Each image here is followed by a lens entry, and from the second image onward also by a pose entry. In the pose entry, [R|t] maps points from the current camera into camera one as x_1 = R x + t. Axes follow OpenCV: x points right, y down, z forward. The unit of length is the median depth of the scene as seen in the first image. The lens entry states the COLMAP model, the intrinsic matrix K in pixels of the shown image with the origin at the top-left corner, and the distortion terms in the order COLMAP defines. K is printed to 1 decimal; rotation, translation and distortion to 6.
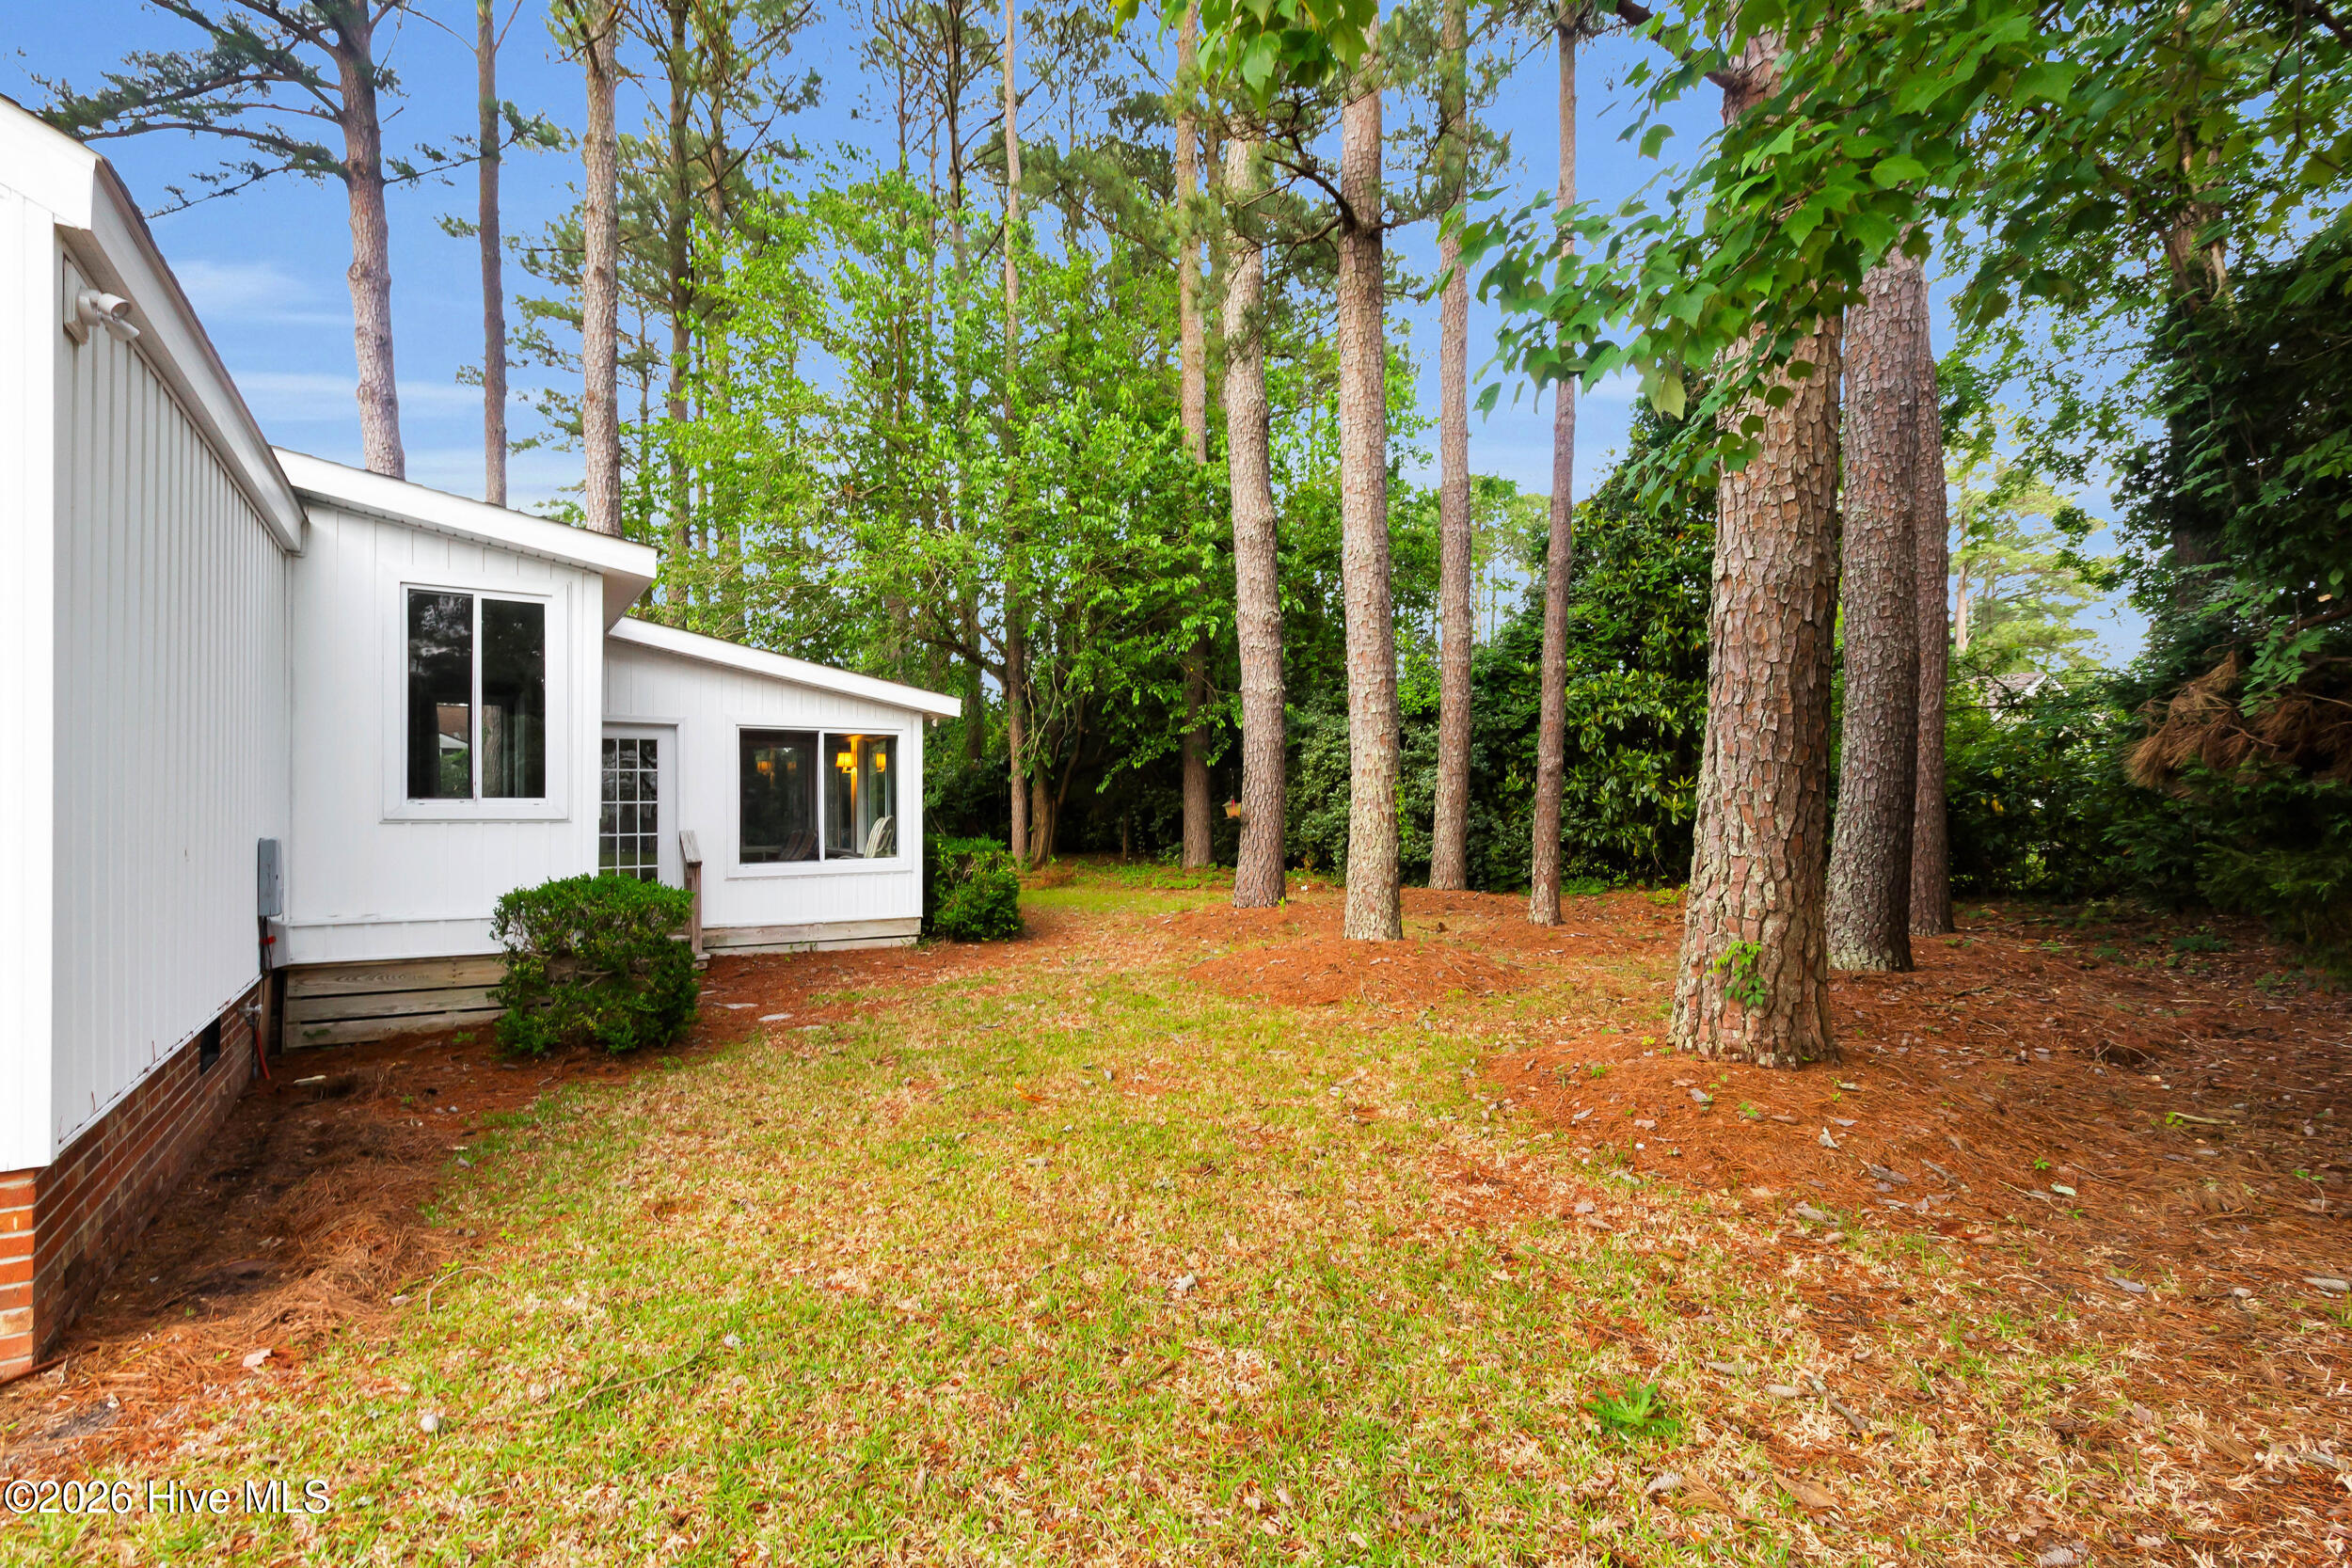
lens RADIAL K [[1097.3, 0, 1175.6], [0, 1097.3, 788.2], [0, 0, 1]] dist [-0.002735, -0.000219]
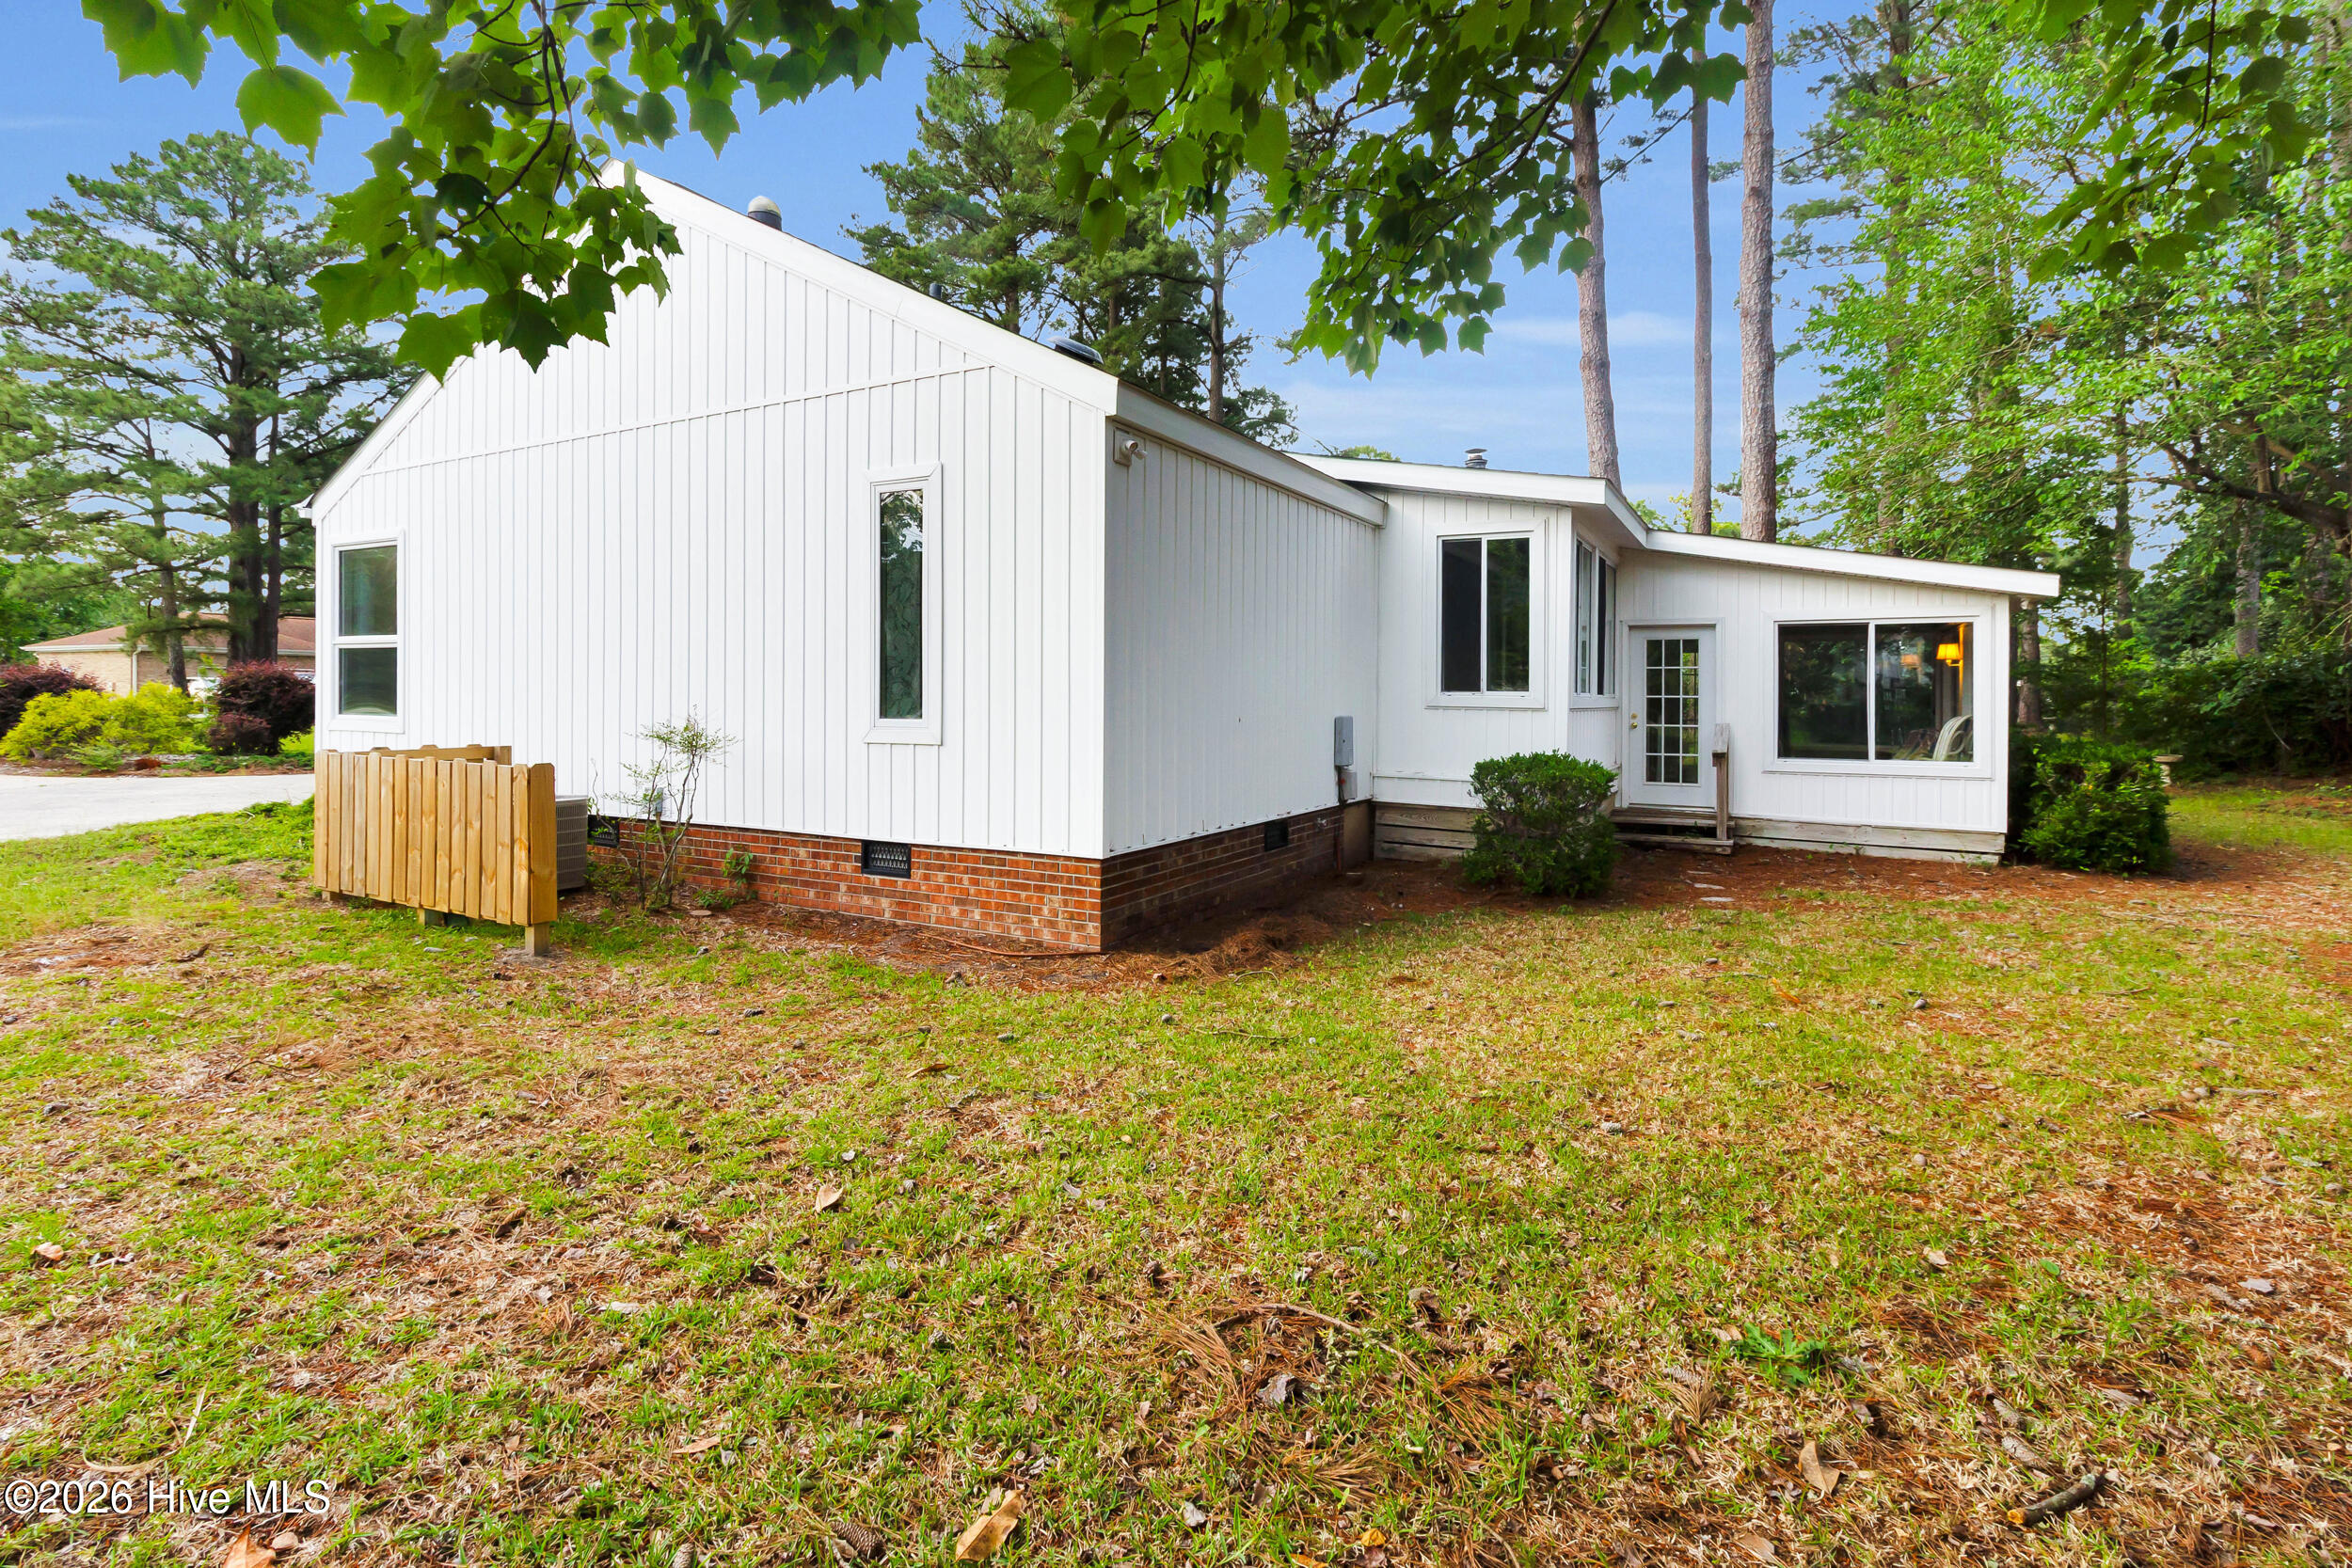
lens RADIAL K [[1091.2, 0, 1175.8], [0, 1091.2, 687.2], [0, 0, 1]] dist [-0.001857, 0.000581]
pose [[0.478675, -0.000256, -0.877992, 0.231752], [0.001366, 0.999999, 0.000453, 0.002348], [0.877991, -0.001417, 0.478675, 0.027369]]
